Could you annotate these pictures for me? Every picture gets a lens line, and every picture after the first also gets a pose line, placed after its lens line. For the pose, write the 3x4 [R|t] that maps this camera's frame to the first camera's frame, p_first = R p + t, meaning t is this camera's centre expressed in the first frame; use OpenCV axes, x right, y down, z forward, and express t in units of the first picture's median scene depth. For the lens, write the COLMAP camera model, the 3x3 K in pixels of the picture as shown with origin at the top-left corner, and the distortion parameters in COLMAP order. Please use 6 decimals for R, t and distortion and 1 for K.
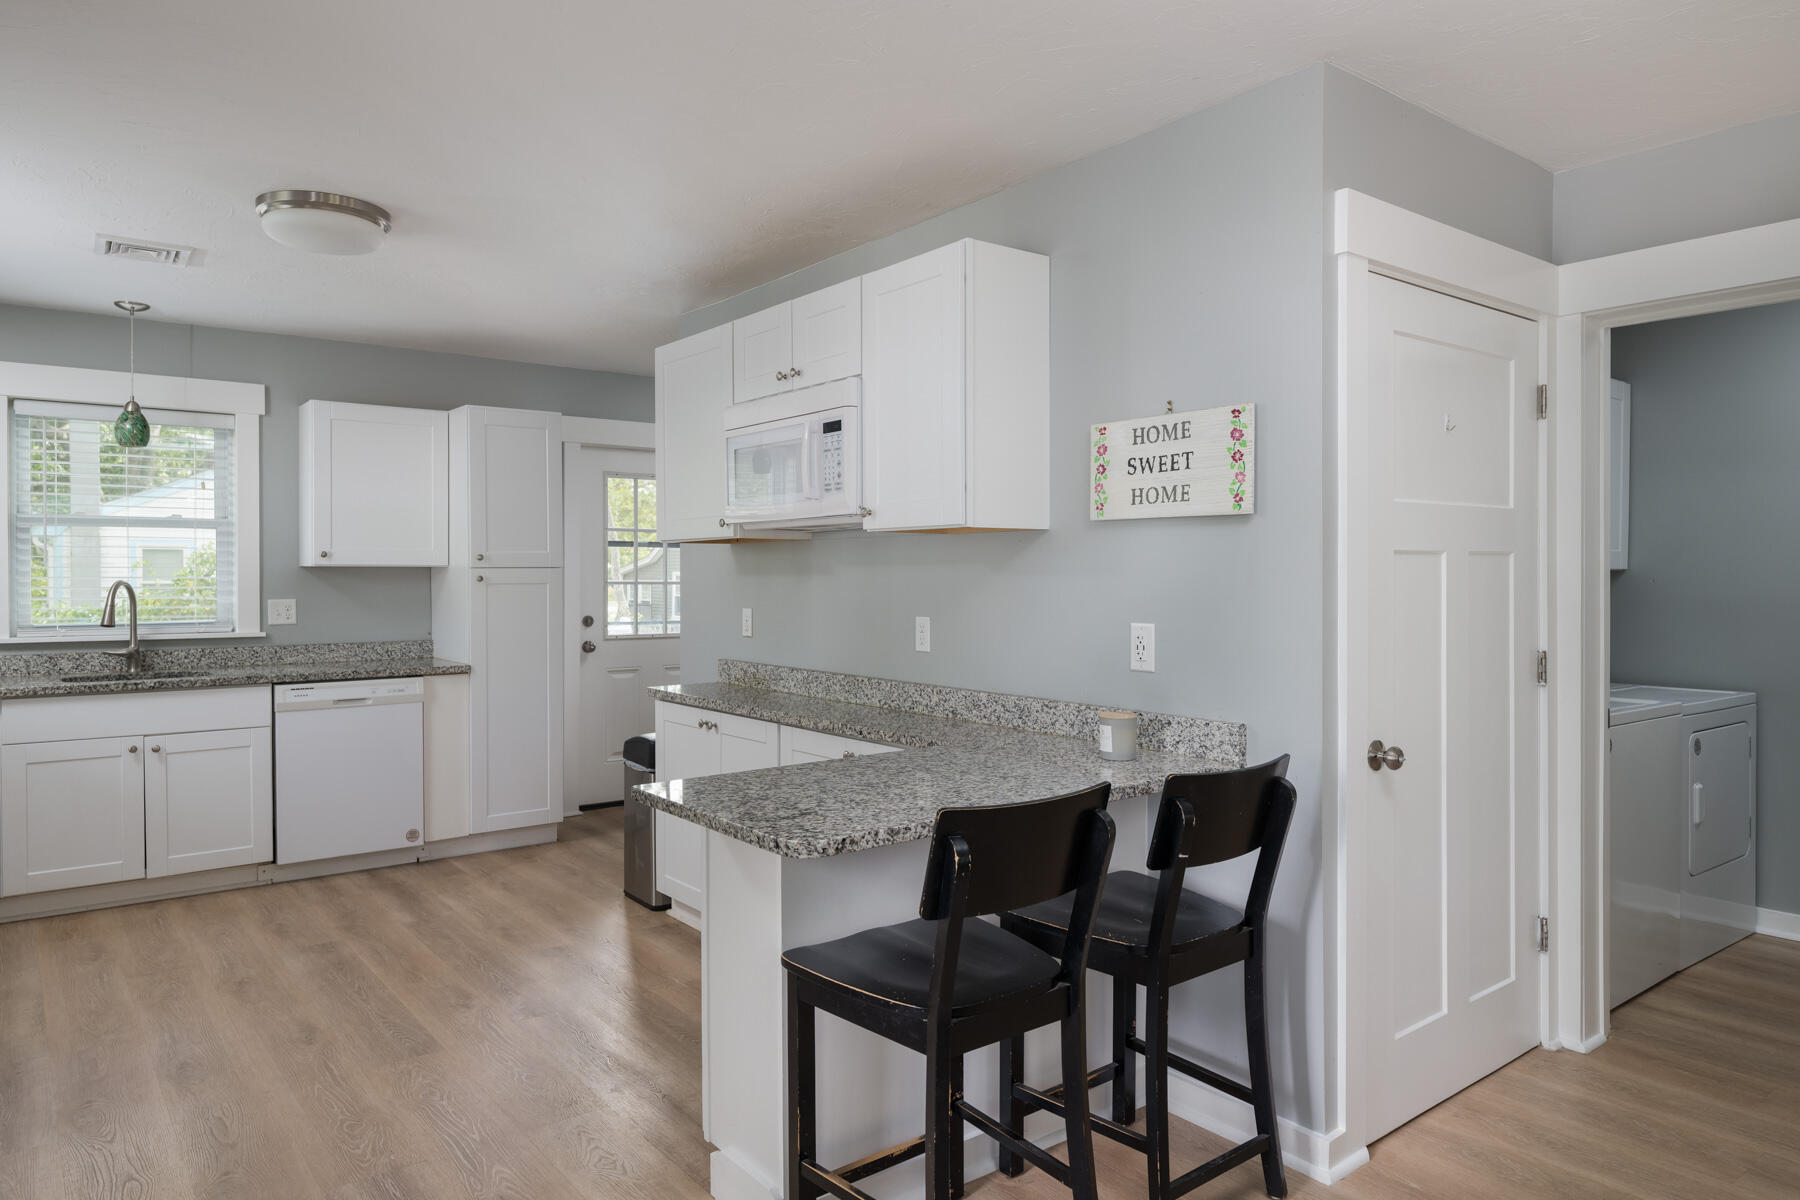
lens RADIAL K [[1153.8, 0, 898.4], [0, 1153.8, 572.0], [0, 0, 1]] dist [0.004650, 0.002894]
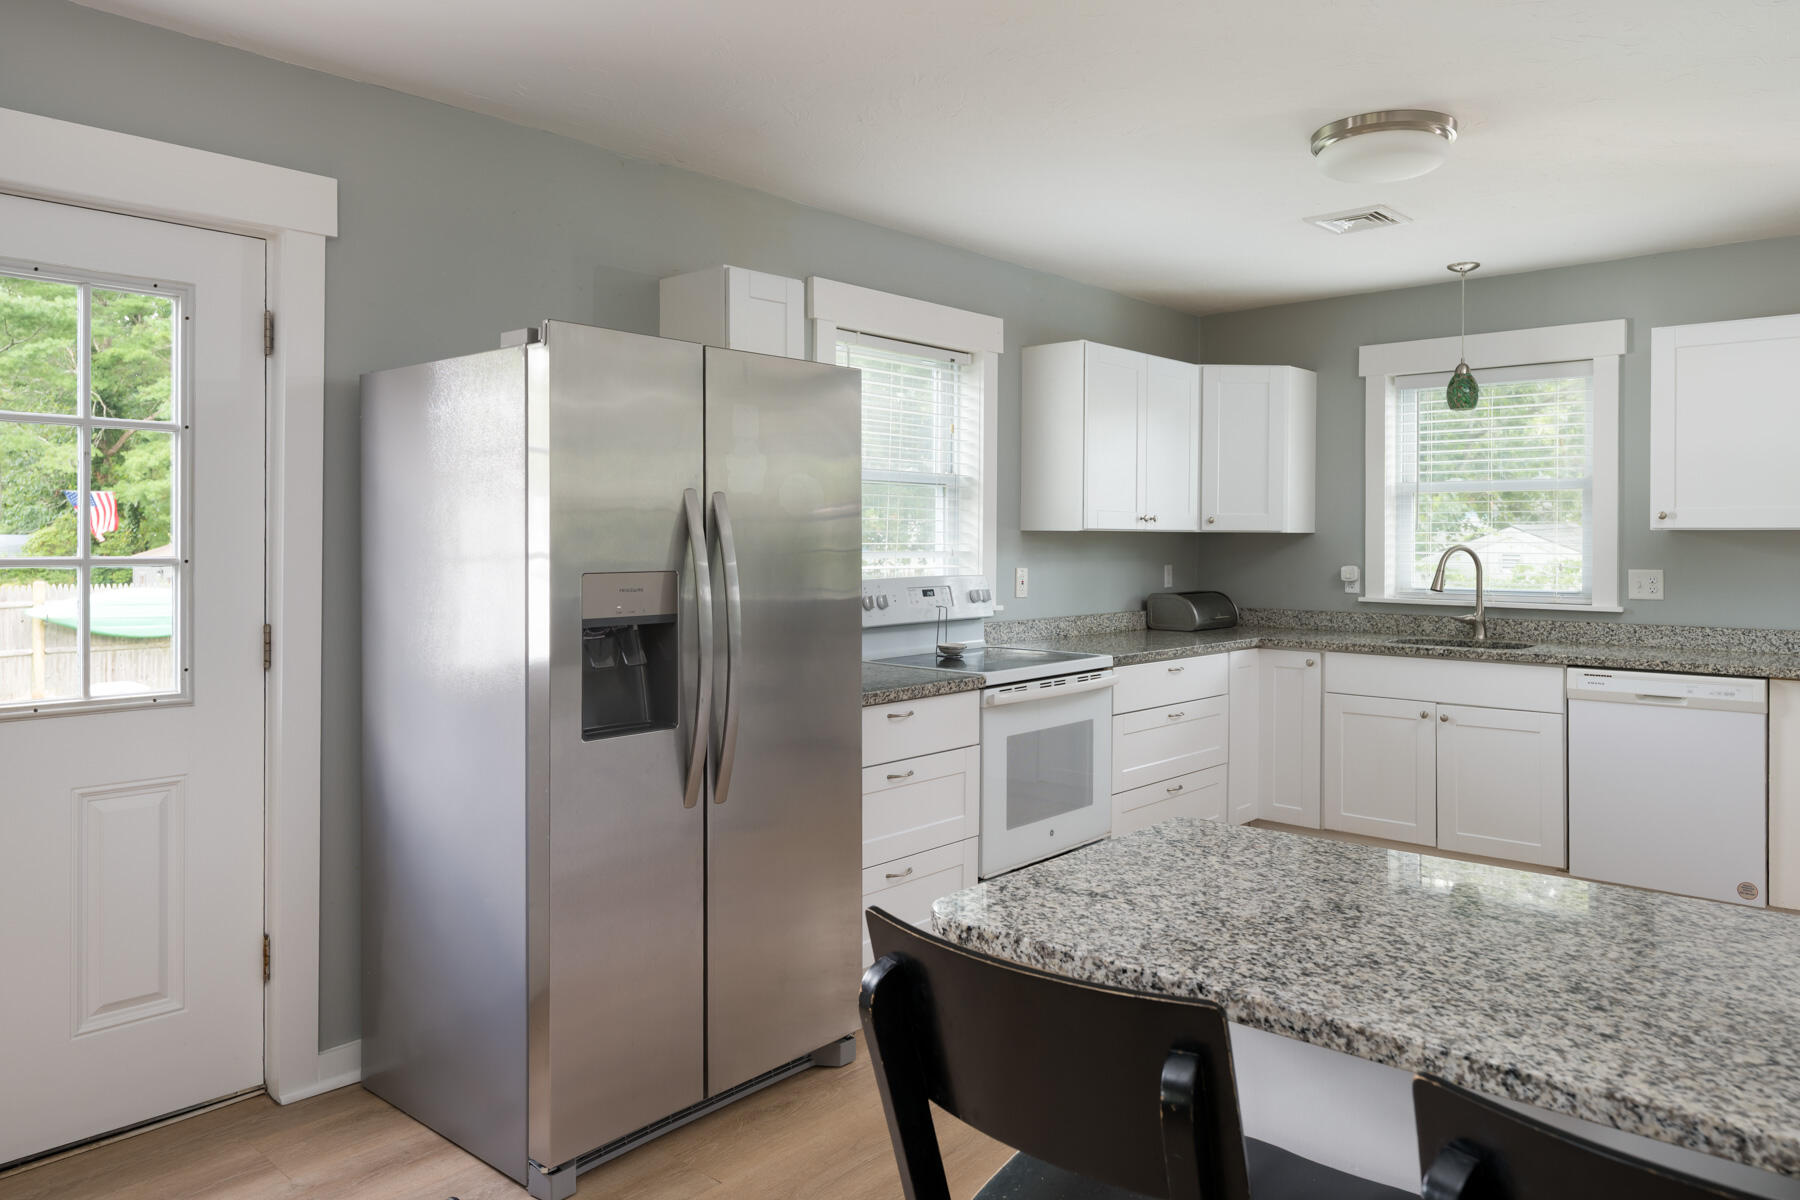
lens RADIAL K [[1208.4, 0, 902.7], [0, 1208.4, 542.6], [0, 0, 1]] dist [-0.000561, -0.000192]
pose [[0.182234, 0.003861, -0.983248, 0.260116], [-0.002391, 0.999991, 0.003484, 0.002237], [0.983252, 0.001716, 0.182242, 0.341285]]
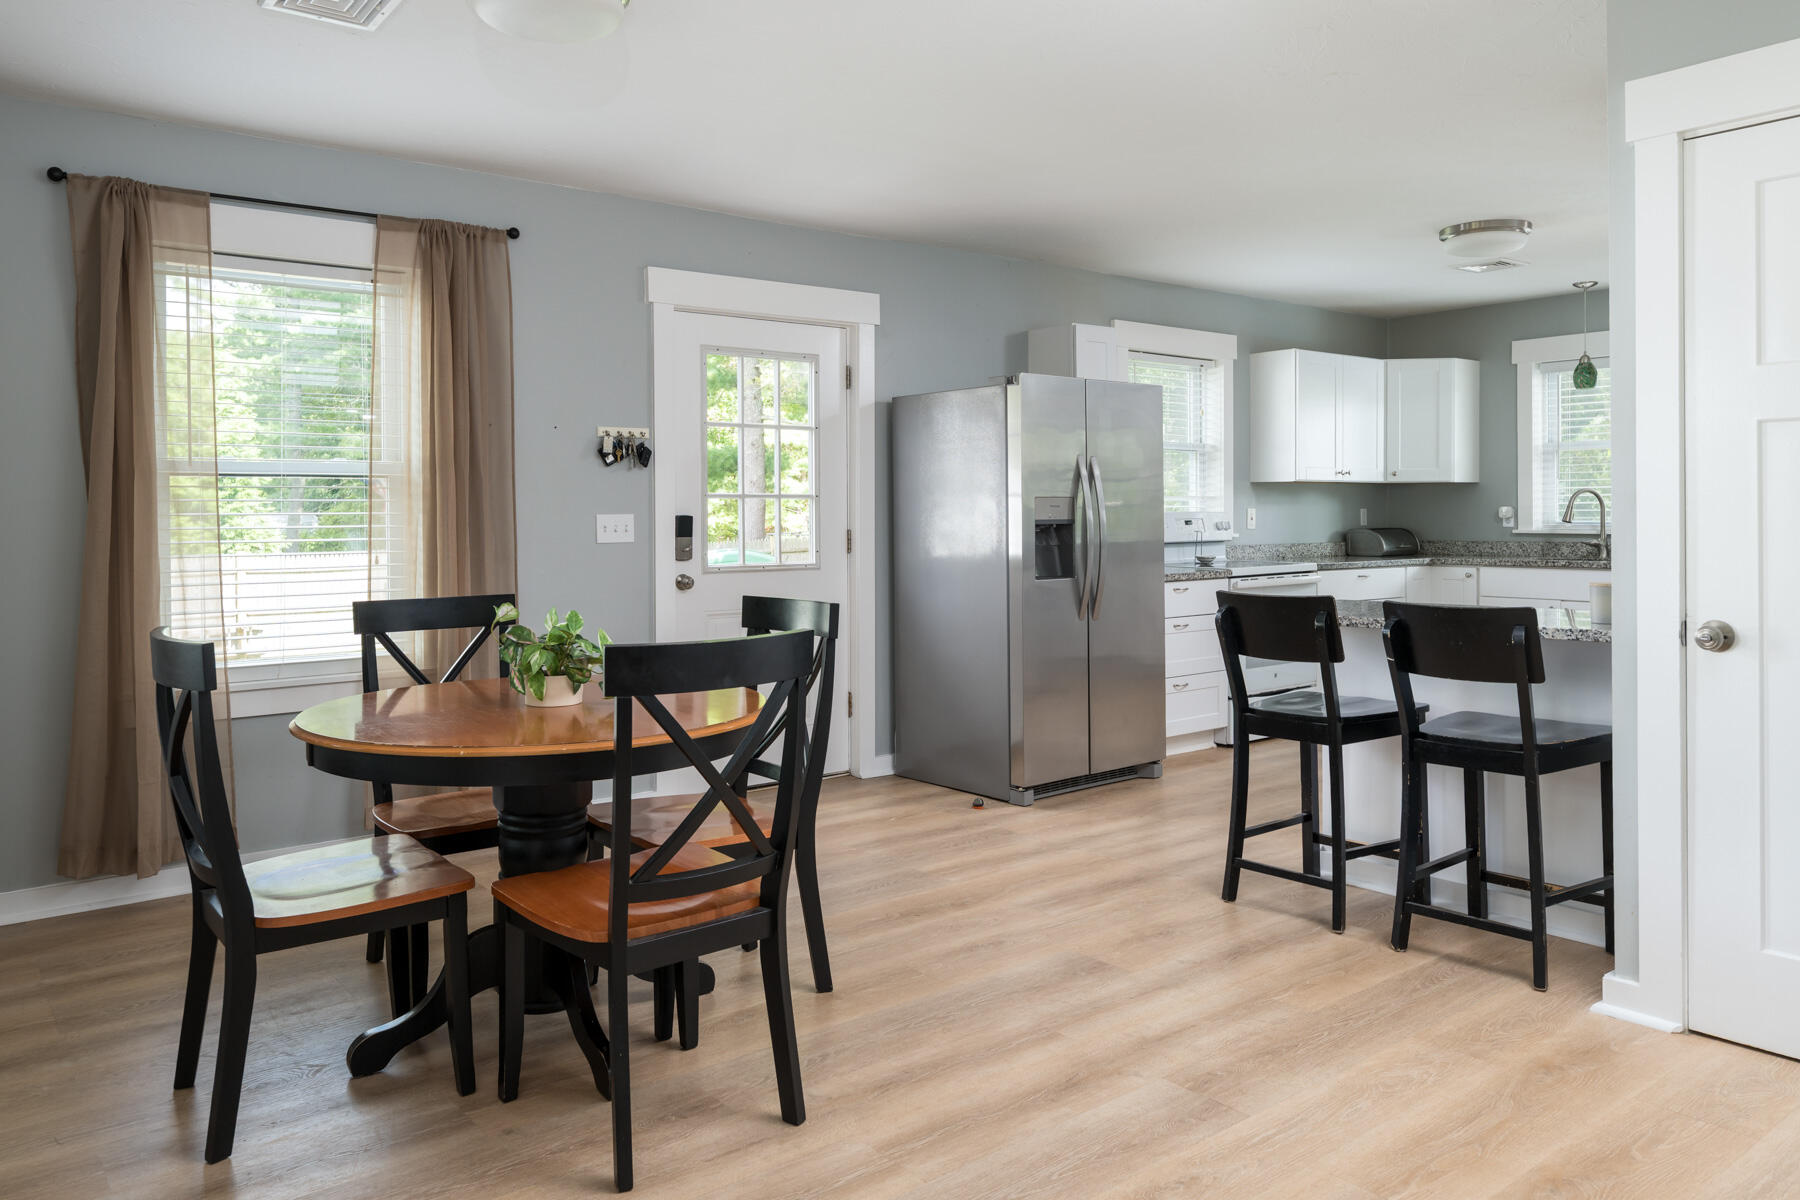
lens RADIAL K [[1302.5, 0, 895.4], [0, 1302.5, 523.5], [0, 0, 1]] dist [0.040248, -0.000374]
pose [[0.029718, 0.007381, -0.999531, 0.838720], [0.007631, 0.999942, 0.007611, 0.030226], [0.999529, -0.007853, 0.029660, 0.149911]]
